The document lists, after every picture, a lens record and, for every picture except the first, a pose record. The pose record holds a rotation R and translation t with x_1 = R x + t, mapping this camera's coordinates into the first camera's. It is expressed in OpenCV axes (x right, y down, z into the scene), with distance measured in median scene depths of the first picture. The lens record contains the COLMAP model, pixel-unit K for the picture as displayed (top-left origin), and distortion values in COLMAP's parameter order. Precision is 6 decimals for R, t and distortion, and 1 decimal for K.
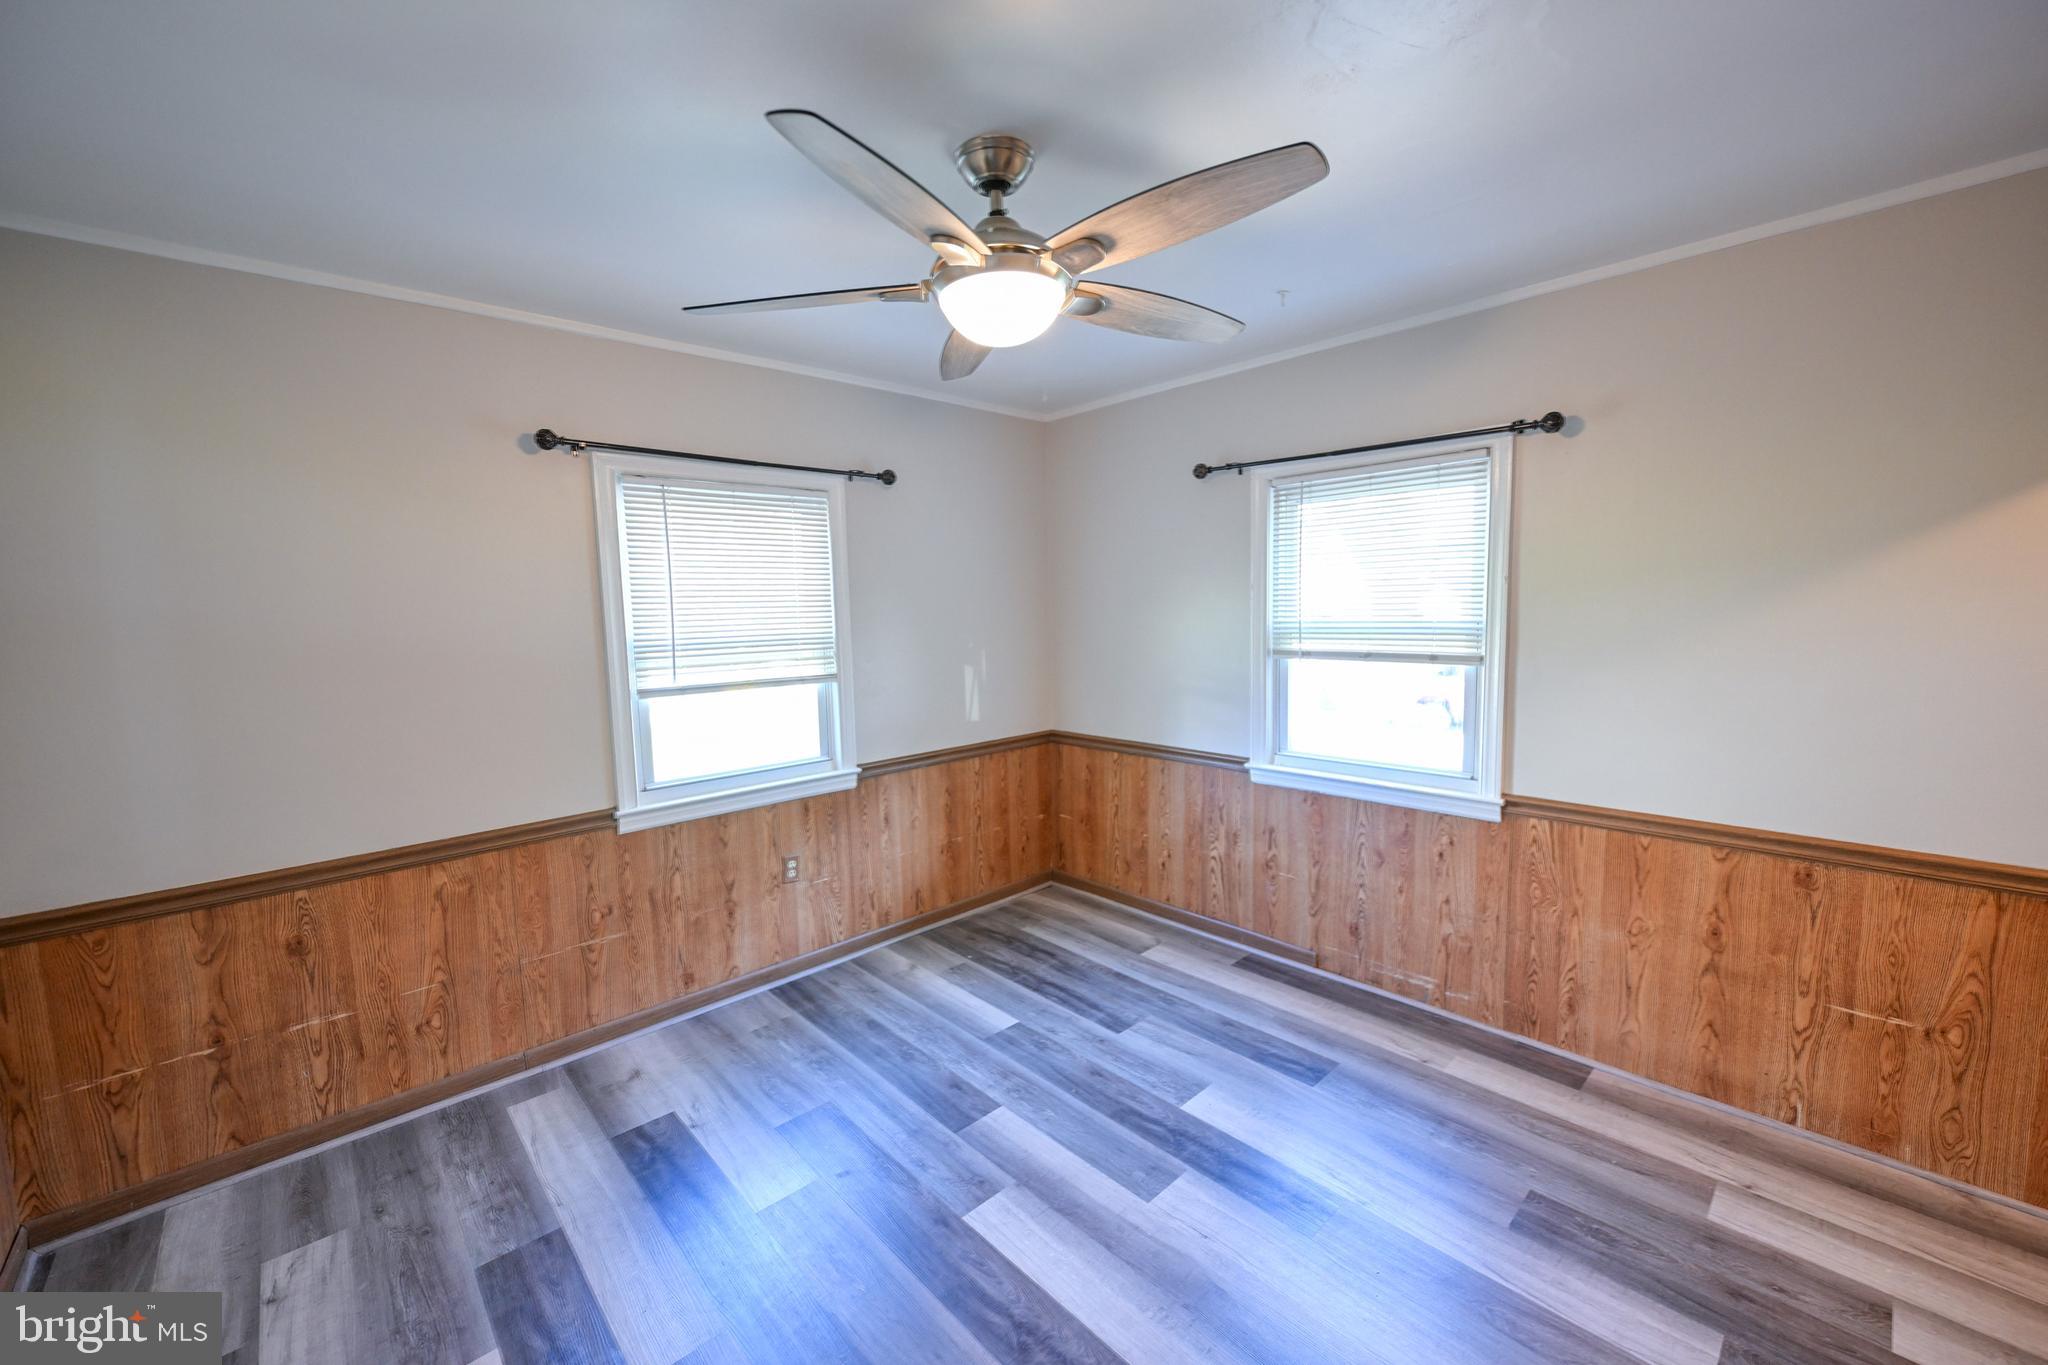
lens RADIAL K [[812.9, 0, 1027.3], [0, 812.9, 683.5], [0, 0, 1]] dist [-0.000413, -0.000234]
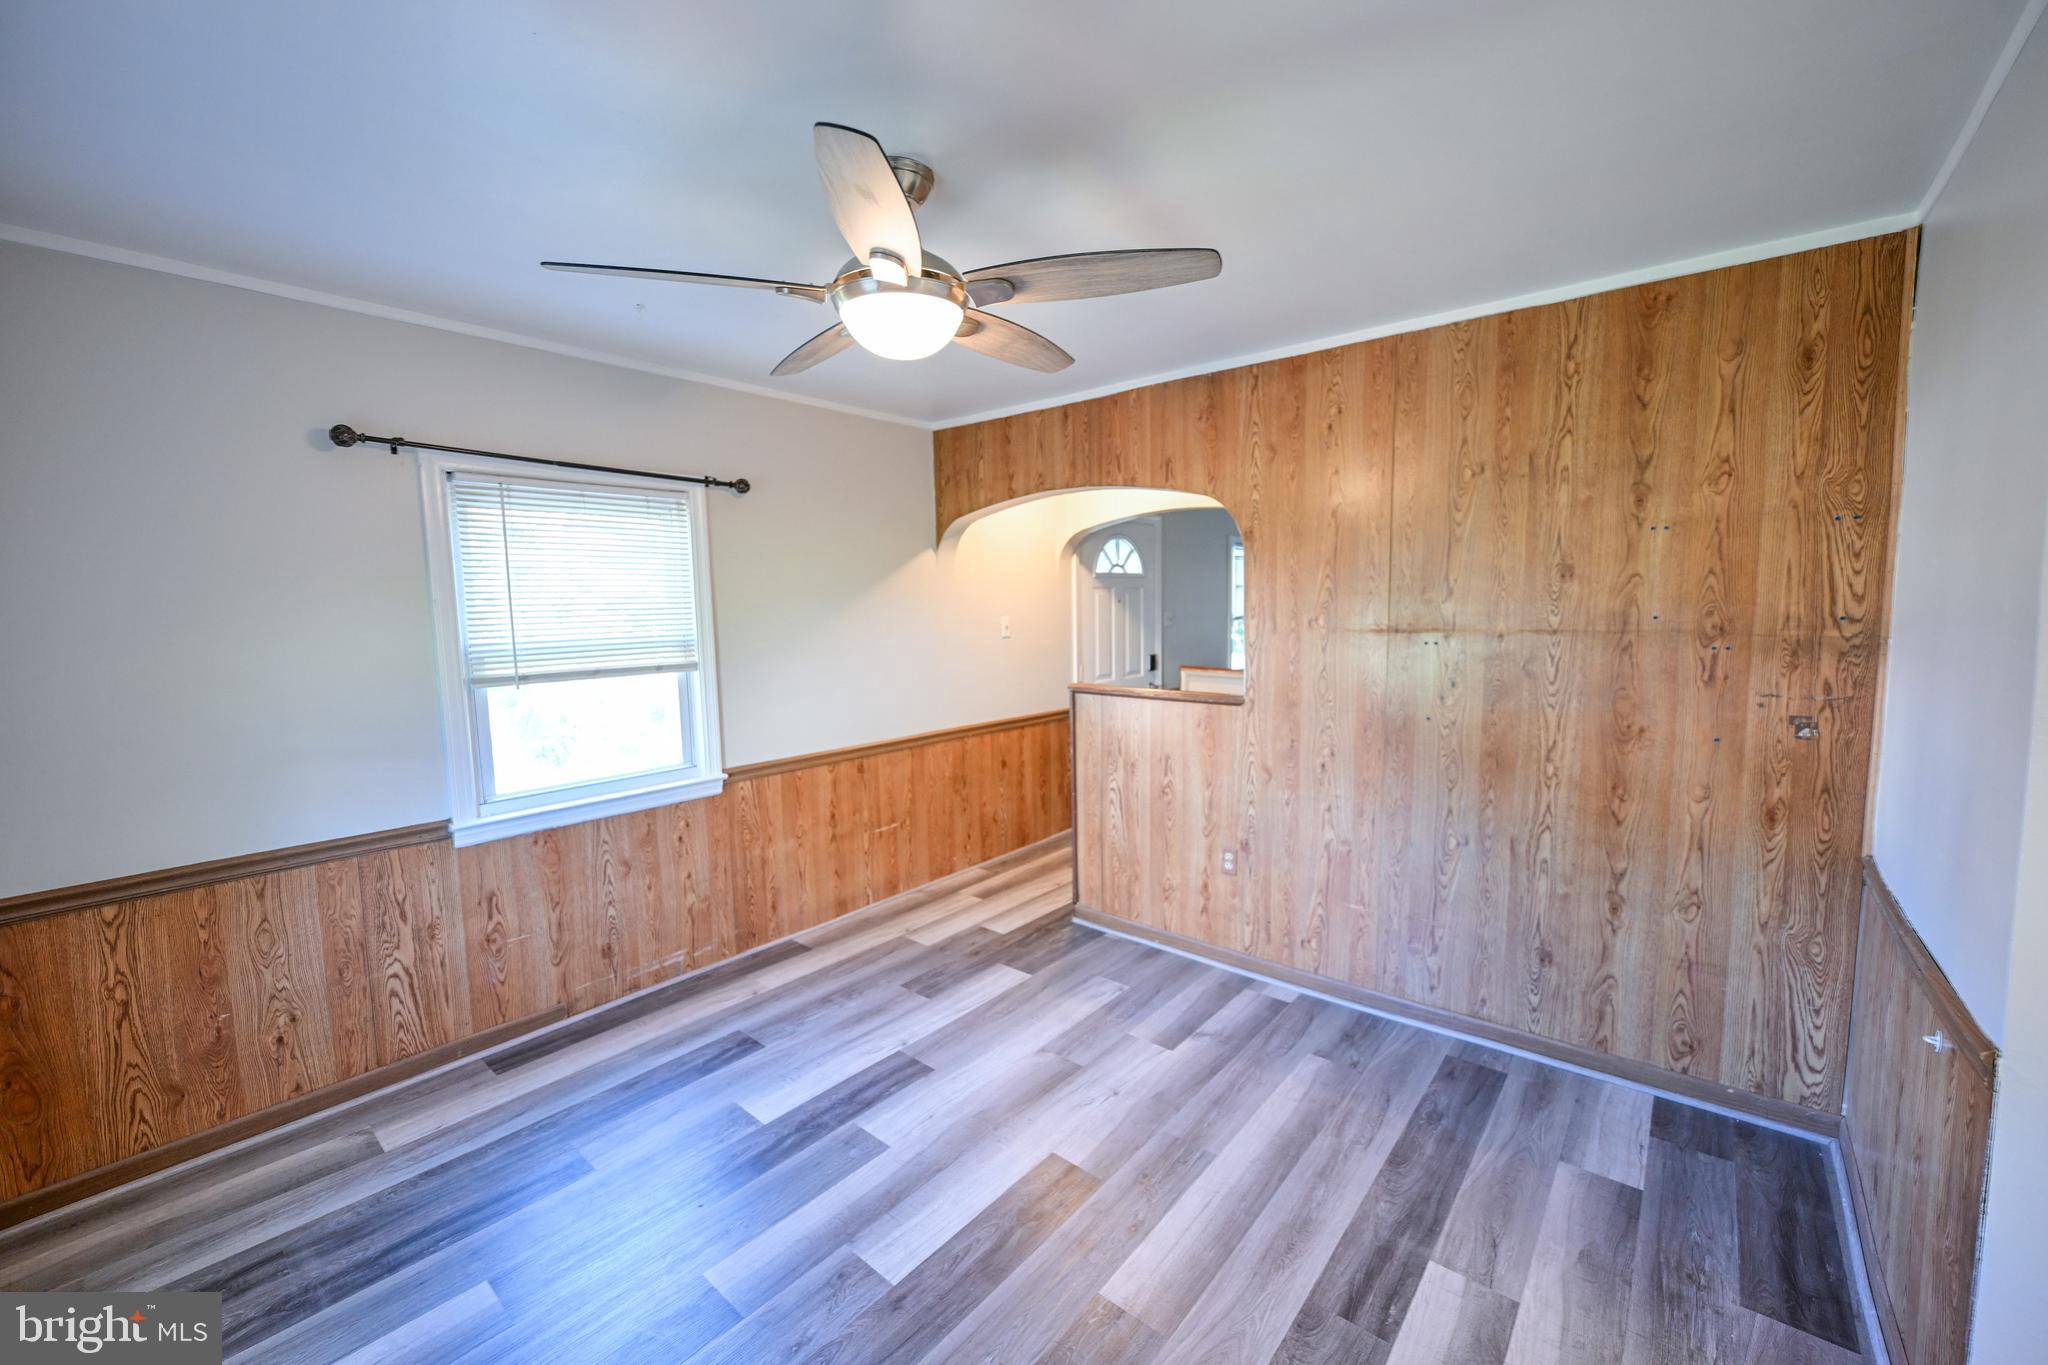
lens RADIAL K [[812.9, 0, 1027.3], [0, 812.9, 683.5], [0, 0, 1]] dist [-0.000413, -0.000234]
pose [[-0.119617, -0.073573, 0.990090, -0.639706], [0.121272, 0.988700, 0.088121, -0.045533], [-0.985386, 0.130611, -0.109343, 0.585782]]
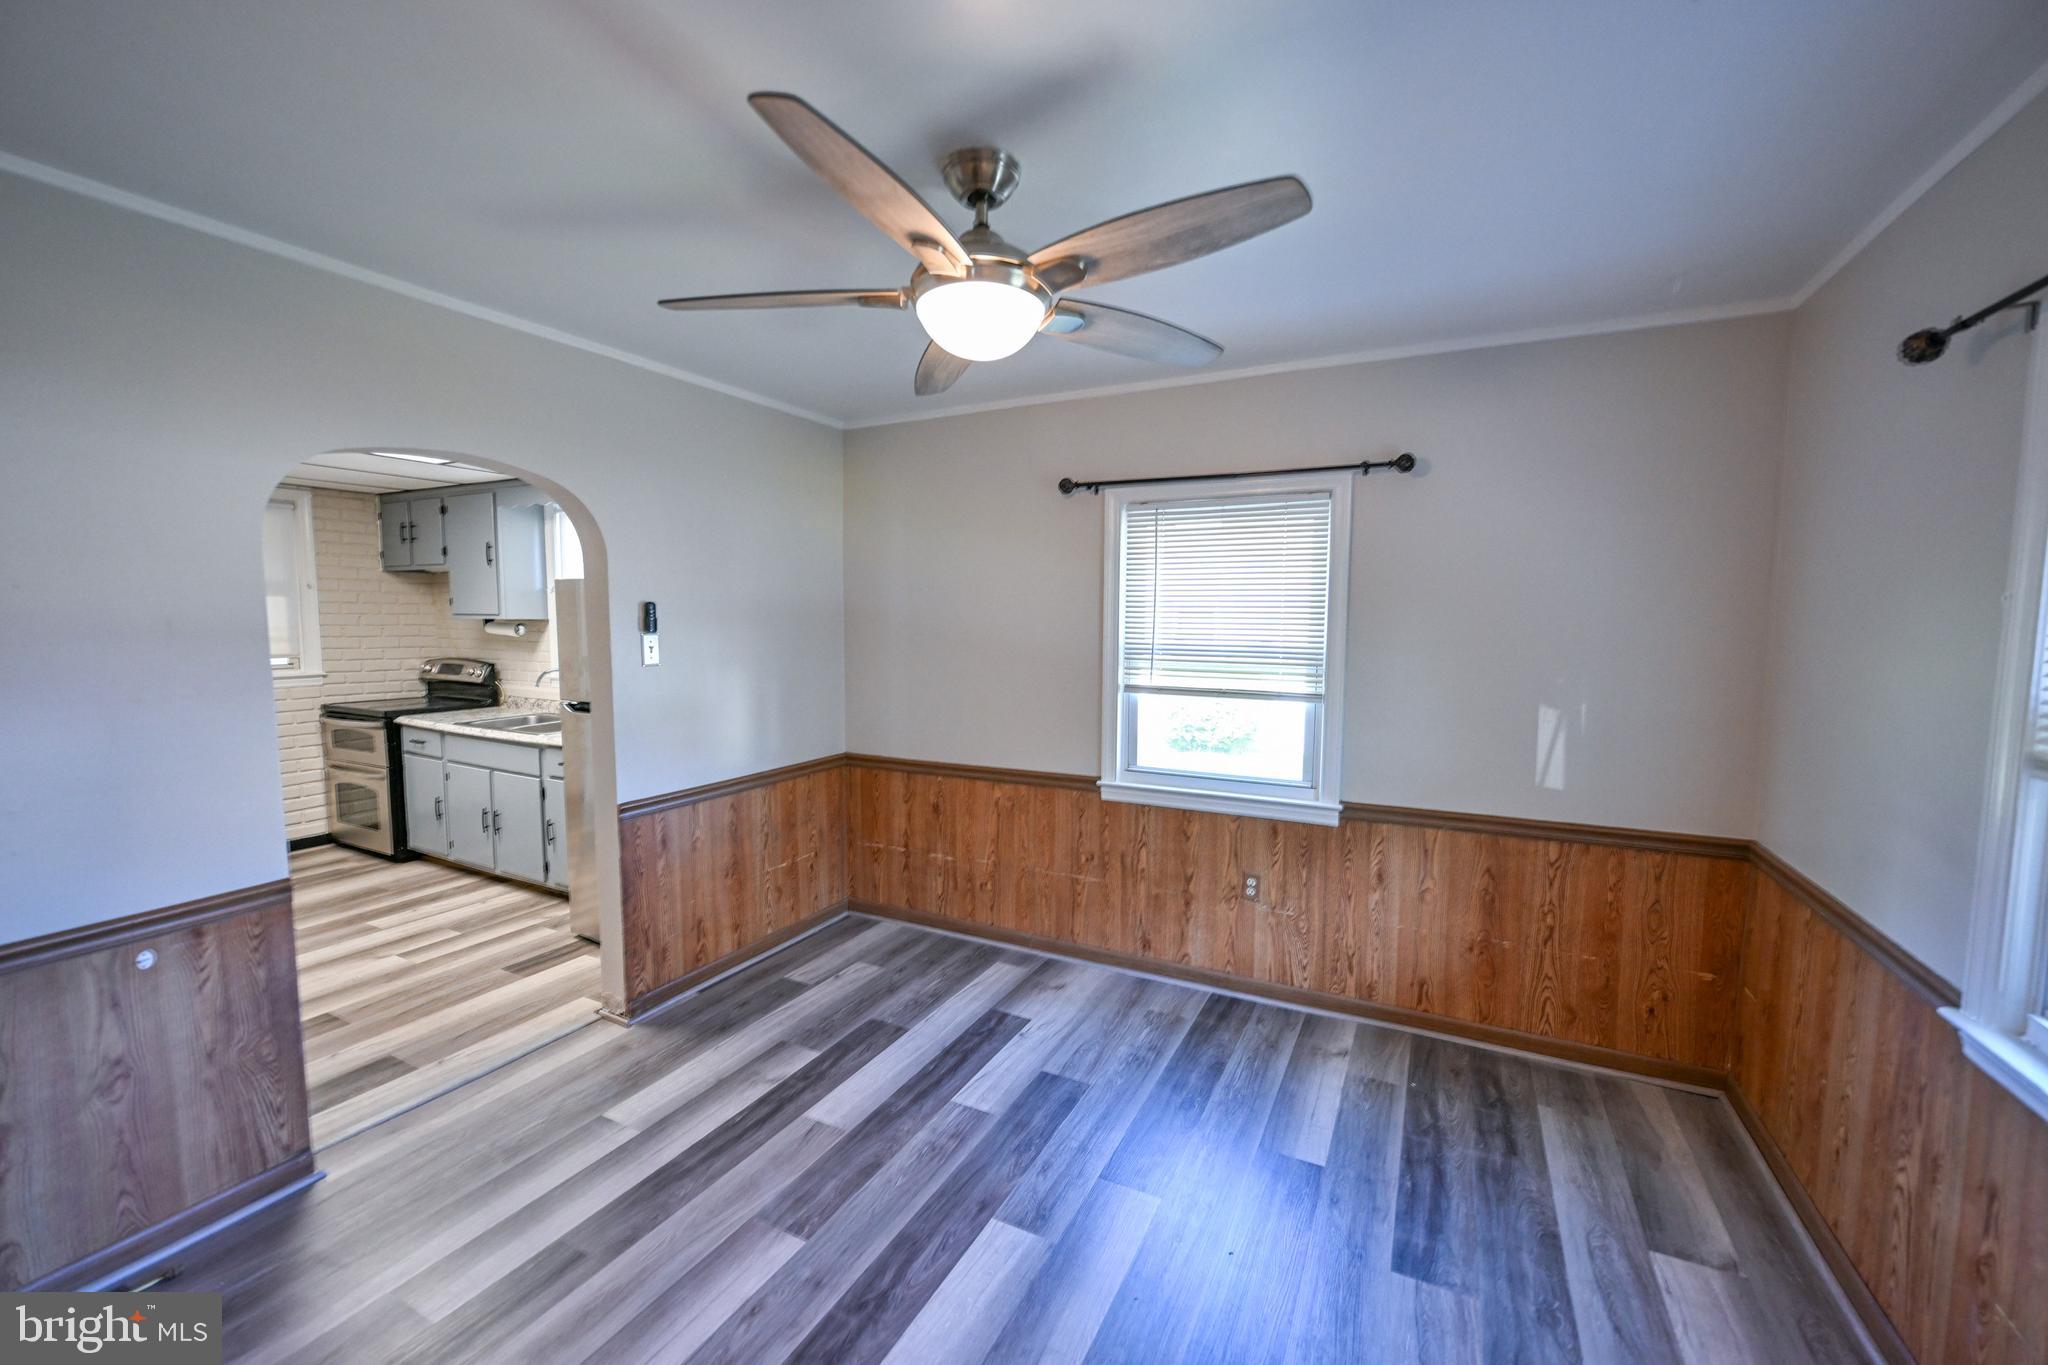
lens RADIAL K [[810.1, 0, 1020.4], [0, 810.1, 684.8], [0, 0, 1]] dist [-0.000652, -0.000616]
pose [[0.334052, 0.102594, -0.936955, 0.552075], [-0.108056, 0.991673, 0.070061, -0.054518], [0.936340, 0.077839, 0.342356, 0.428232]]
